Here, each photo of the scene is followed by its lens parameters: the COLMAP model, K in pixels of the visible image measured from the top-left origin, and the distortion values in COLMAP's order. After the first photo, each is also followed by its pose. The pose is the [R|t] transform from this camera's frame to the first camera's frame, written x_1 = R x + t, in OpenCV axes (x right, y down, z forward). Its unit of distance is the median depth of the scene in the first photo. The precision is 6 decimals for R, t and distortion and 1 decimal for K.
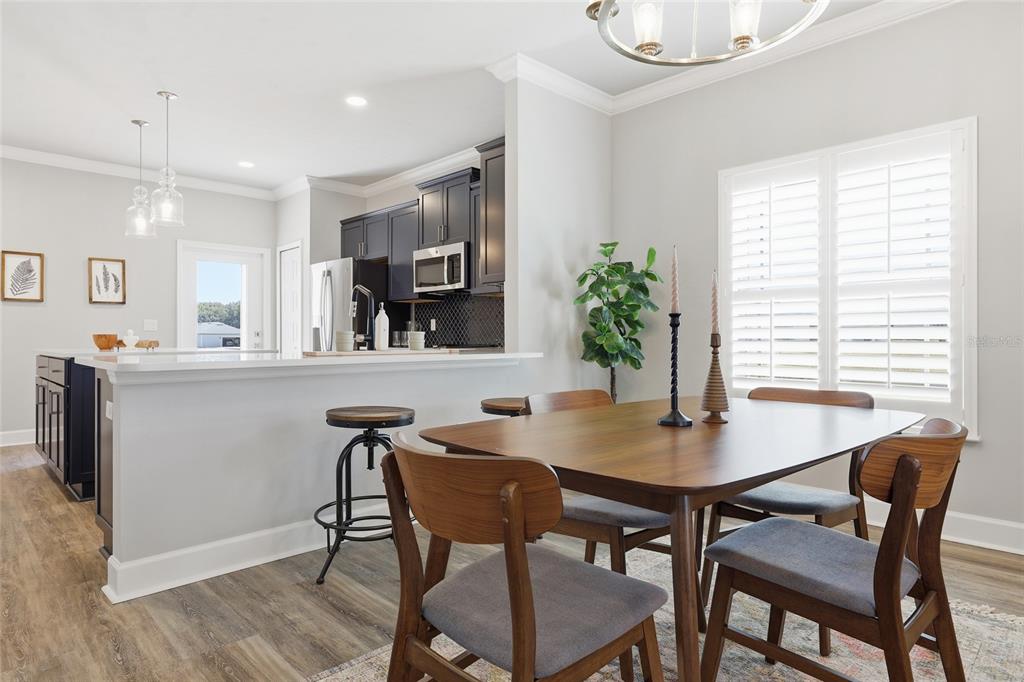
lens RADIAL K [[587.1, 0, 512.0], [0, 587.1, 341.0], [0, 0, 1]] dist [-0.001249, -0.000086]
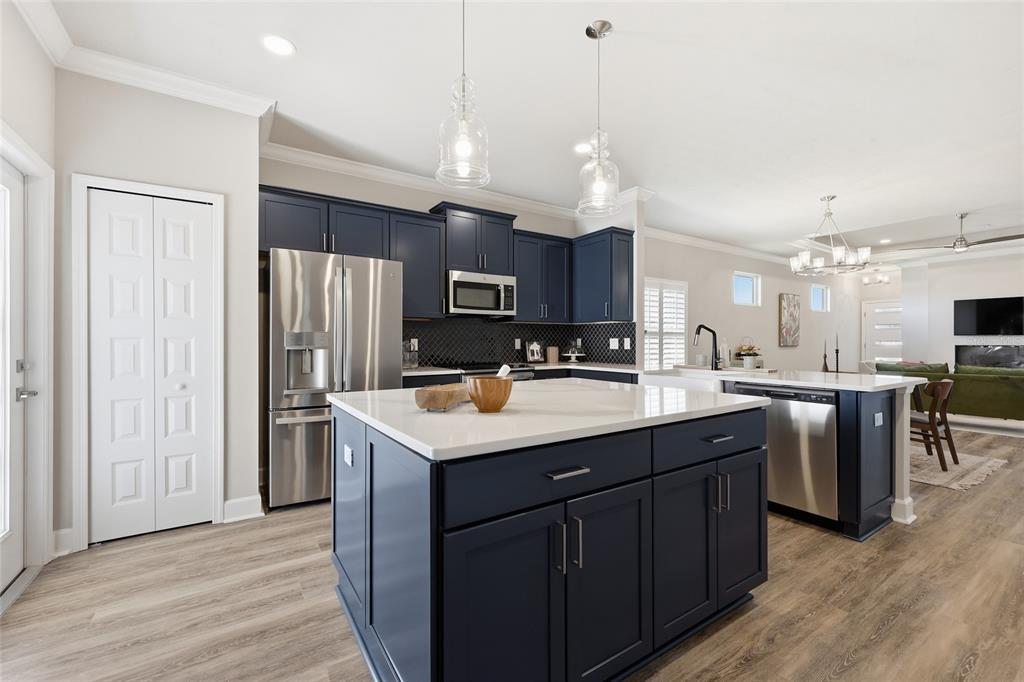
lens RADIAL K [[431.7, 0, 512.0], [0, 431.7, 341.0], [0, 0, 1]] dist [0.000868, 0.000188]
pose [[0.180785, 0.002500, 0.983519, -1.164811], [0.007283, 0.999966, -0.003881, -0.043375], [-0.983496, 0.007864, 0.180761, 1.049060]]
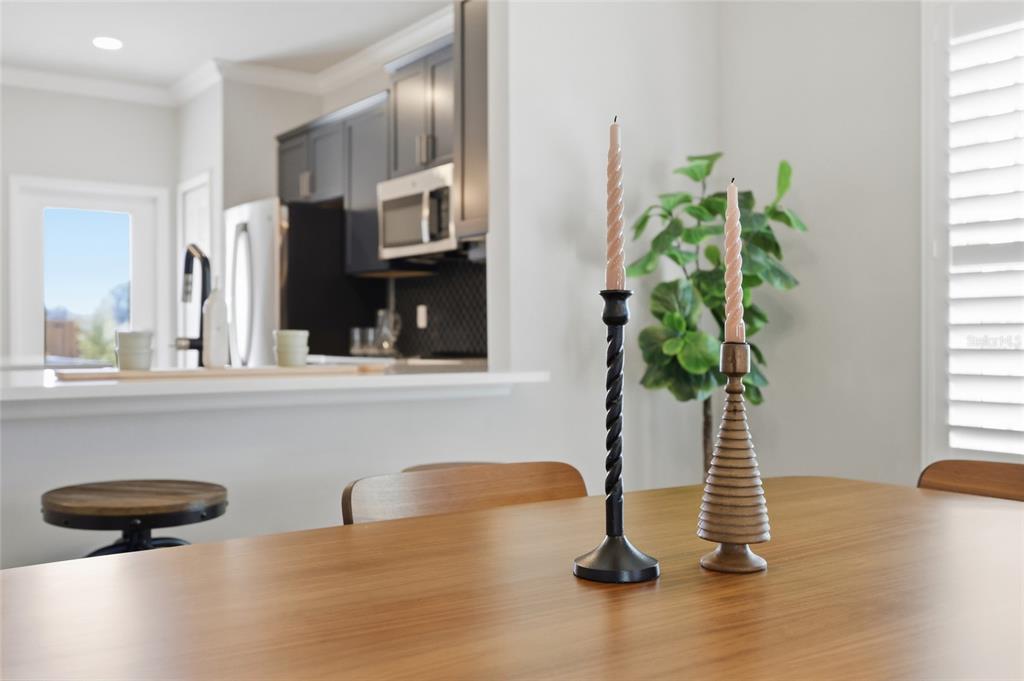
lens RADIAL K [[972.9, 0, 512.0], [0, 972.9, 340.5], [0, 0, 1]] dist [-0.005673, -0.011875]
pose [[0.988435, -0.000032, -0.151645, 0.130608], [-0.000121, 0.999999, -0.000999, -0.005463], [0.151645, 0.001006, 0.988434, 0.146187]]
